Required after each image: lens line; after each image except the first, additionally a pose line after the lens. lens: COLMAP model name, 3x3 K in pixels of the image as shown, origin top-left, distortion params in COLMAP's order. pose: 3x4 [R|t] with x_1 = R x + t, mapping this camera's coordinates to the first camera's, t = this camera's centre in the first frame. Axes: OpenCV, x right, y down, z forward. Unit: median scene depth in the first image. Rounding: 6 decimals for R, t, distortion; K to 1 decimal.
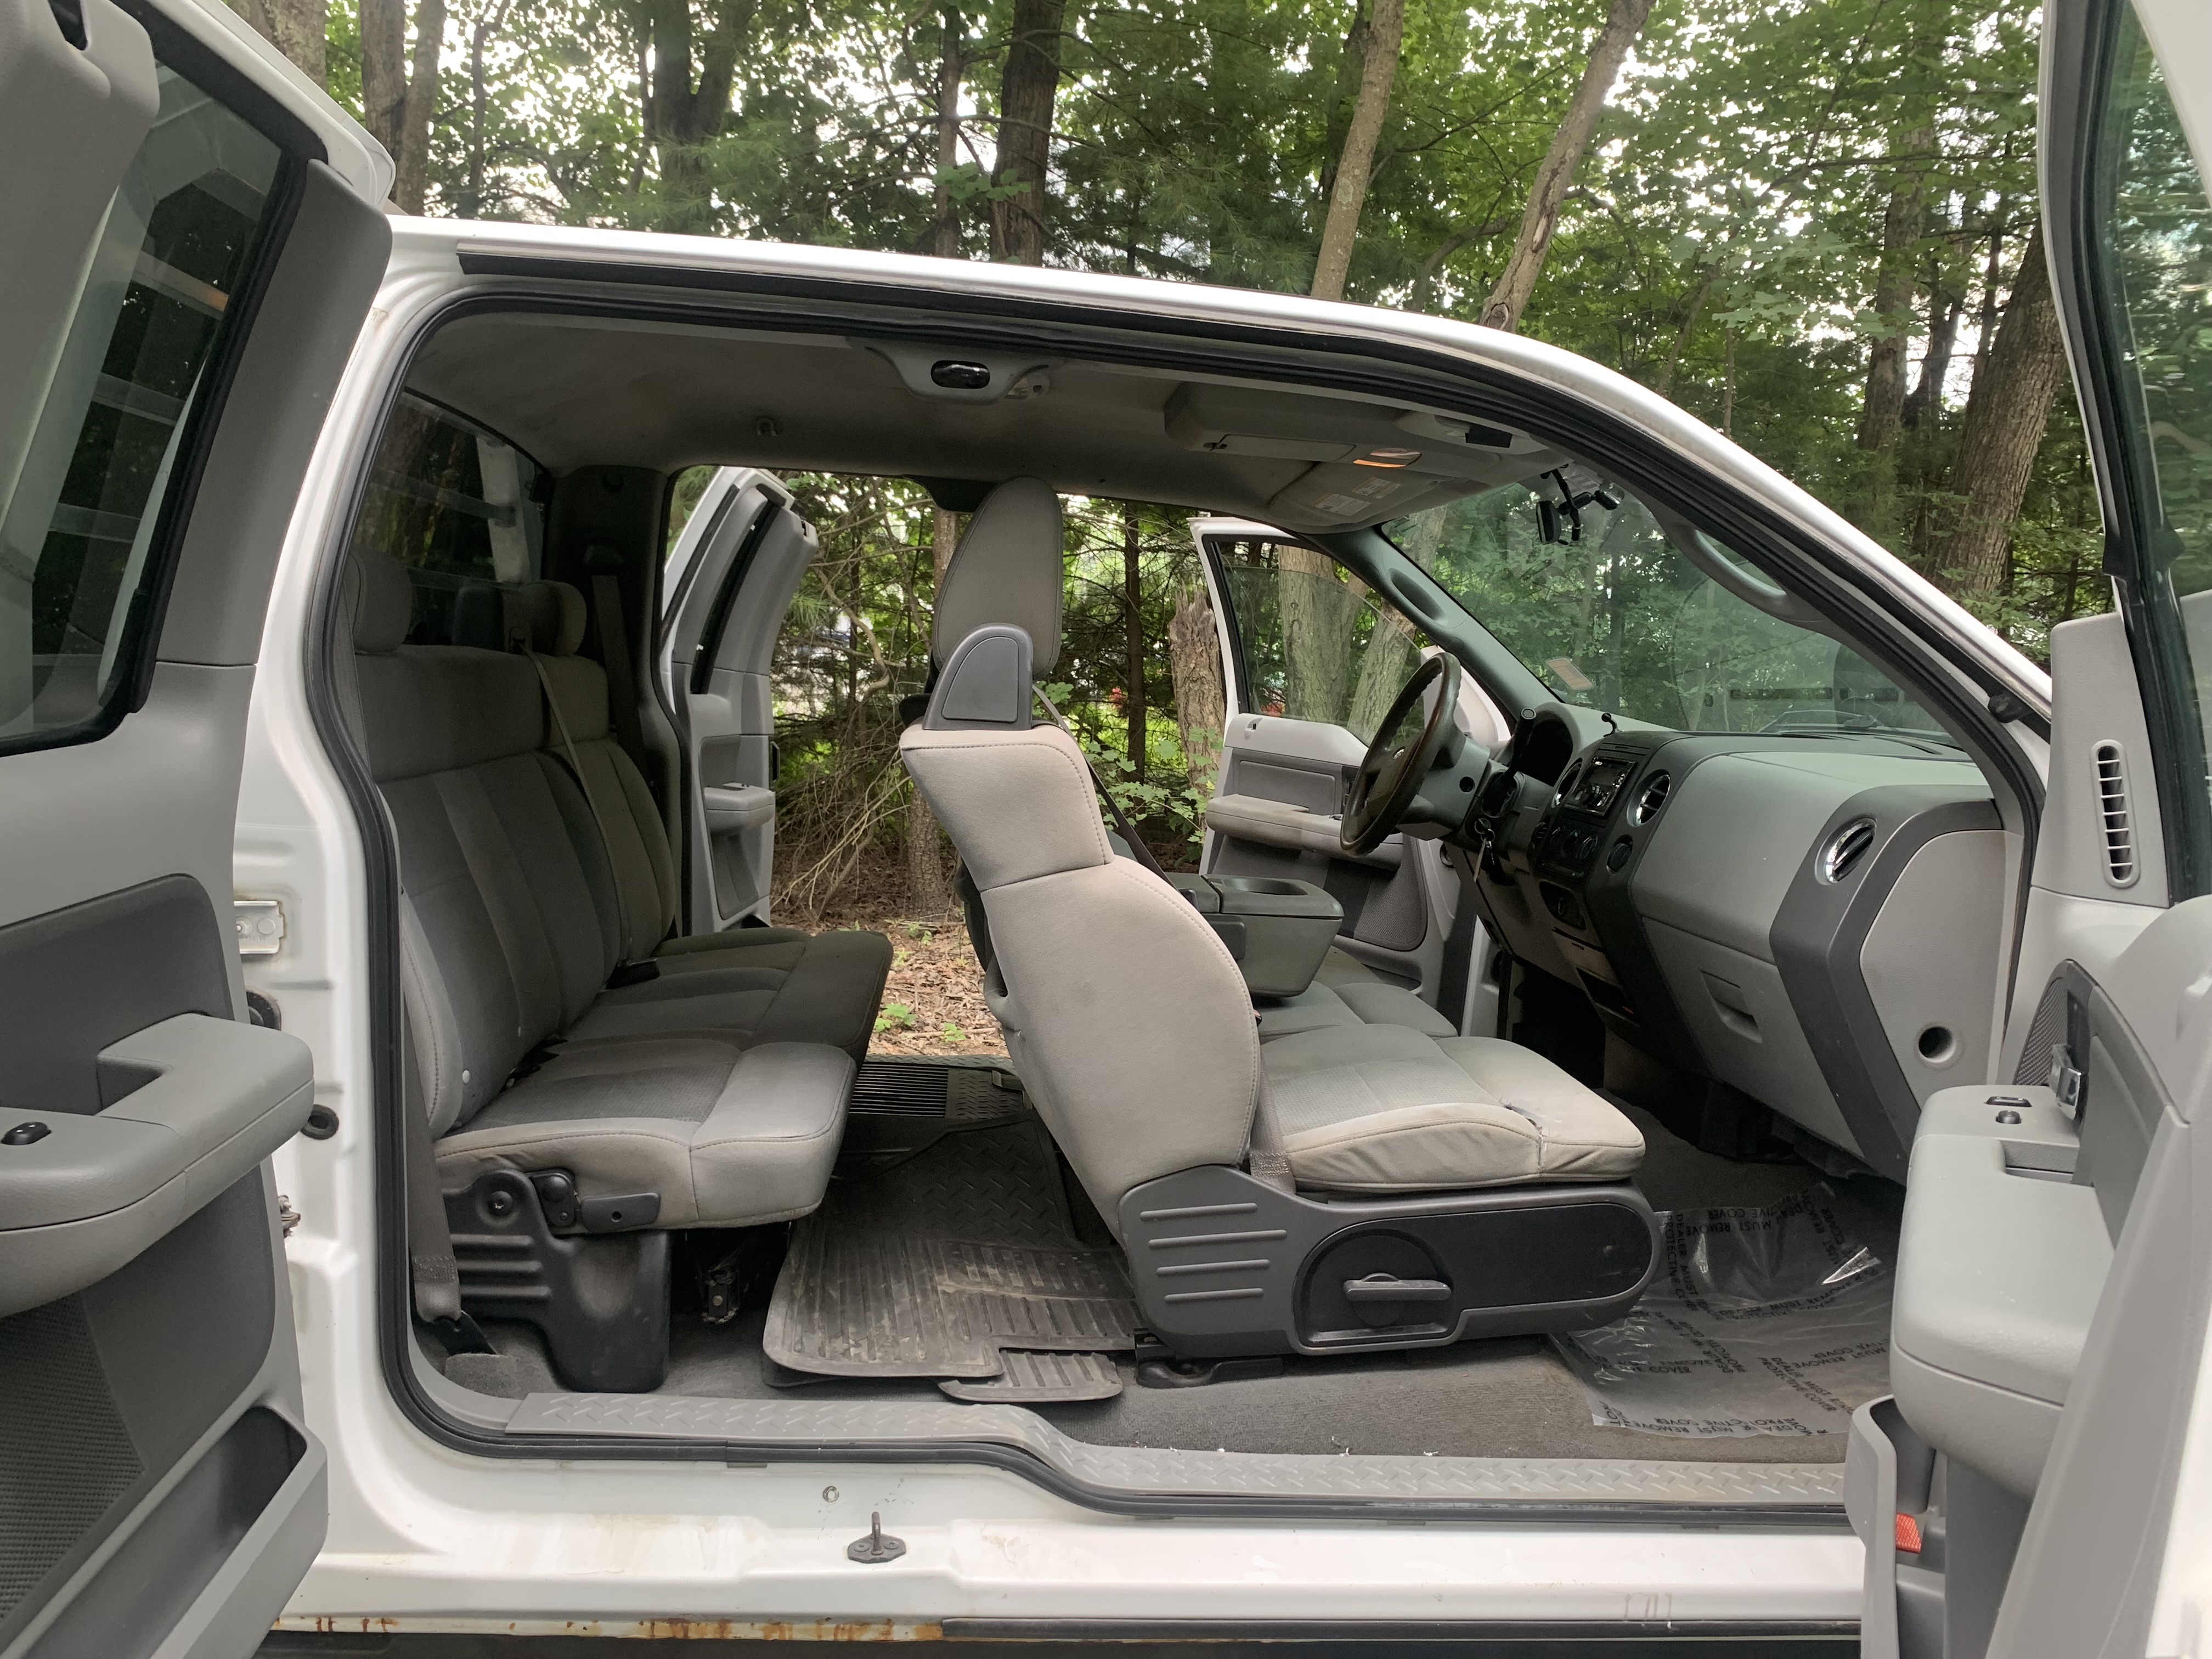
lens RADIAL K [[1666.9, 0, 1106.0], [0, 1666.9, 829.5], [0, 0, 1]] dist [0.219084, -0.245503]
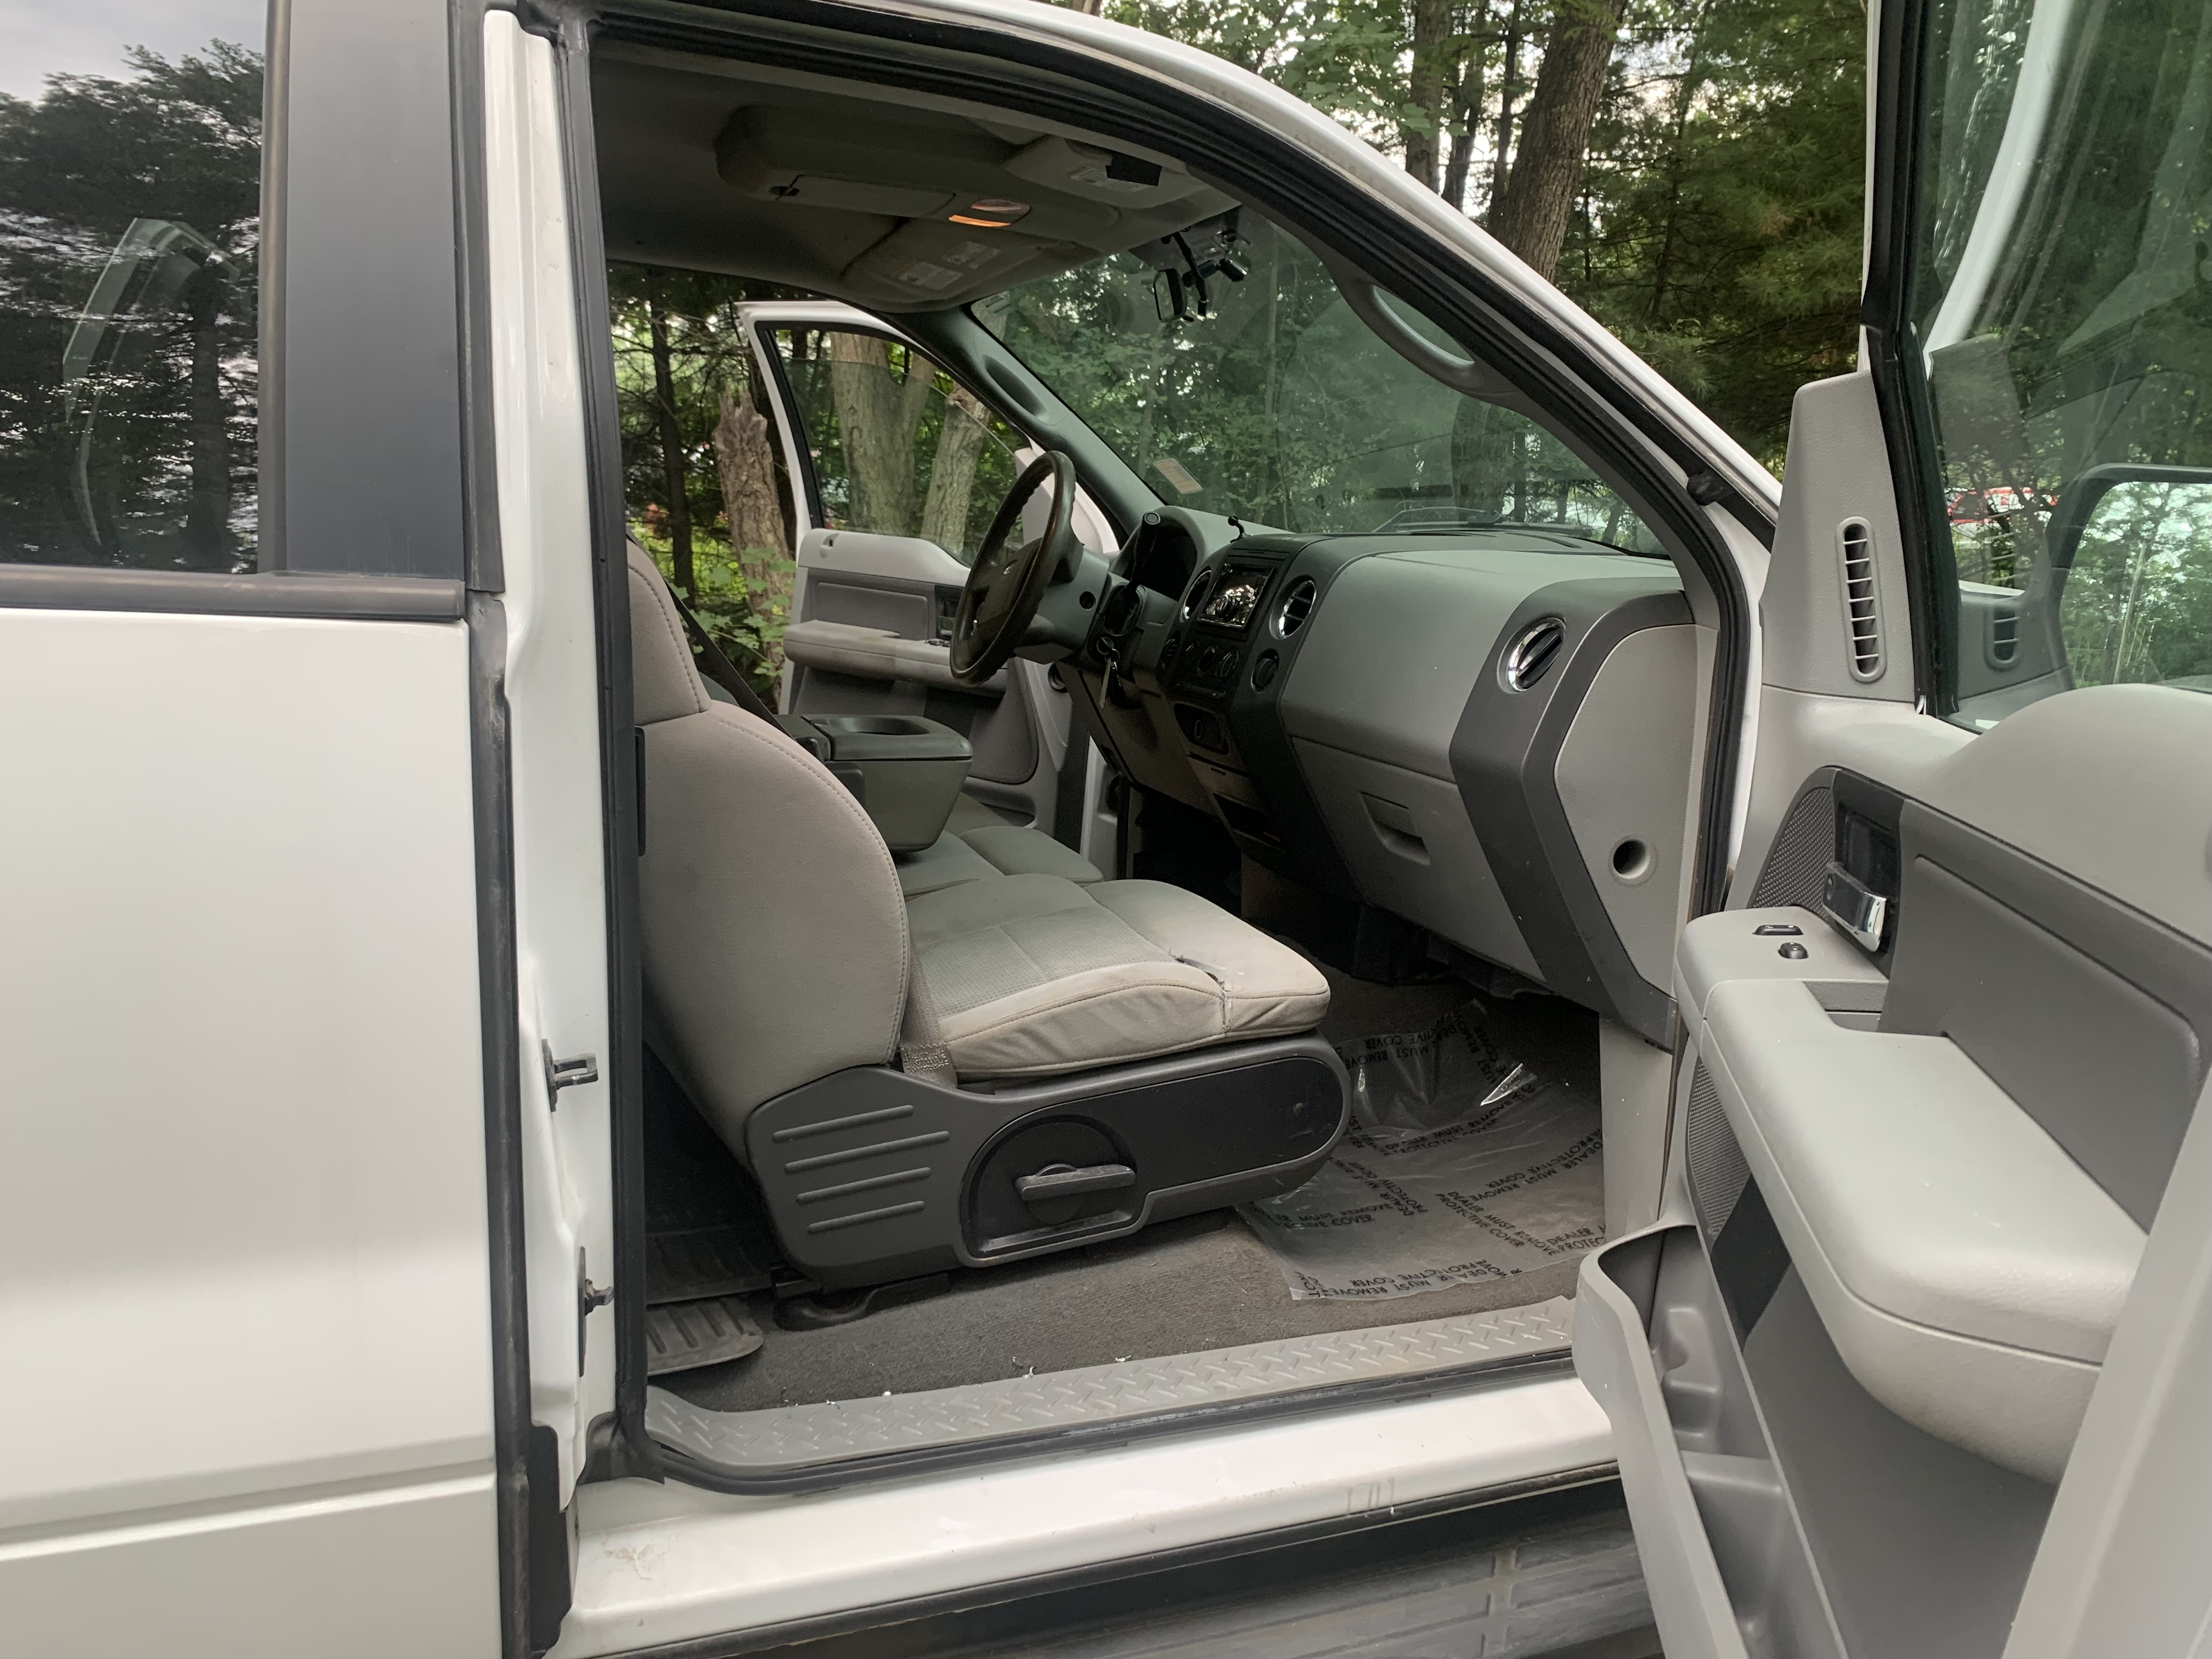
lens RADIAL K [[1724.9, 0, 1106.0], [0, 1724.9, 829.5], [0, 0, 1]] dist [0.235412, -0.616946]
pose [[0.967627, -0.067327, 0.243237, -0.018489], [0.042682, 0.993534, 0.105211, -0.002541], [-0.248748, -0.091423, 0.964244, 0.139288]]
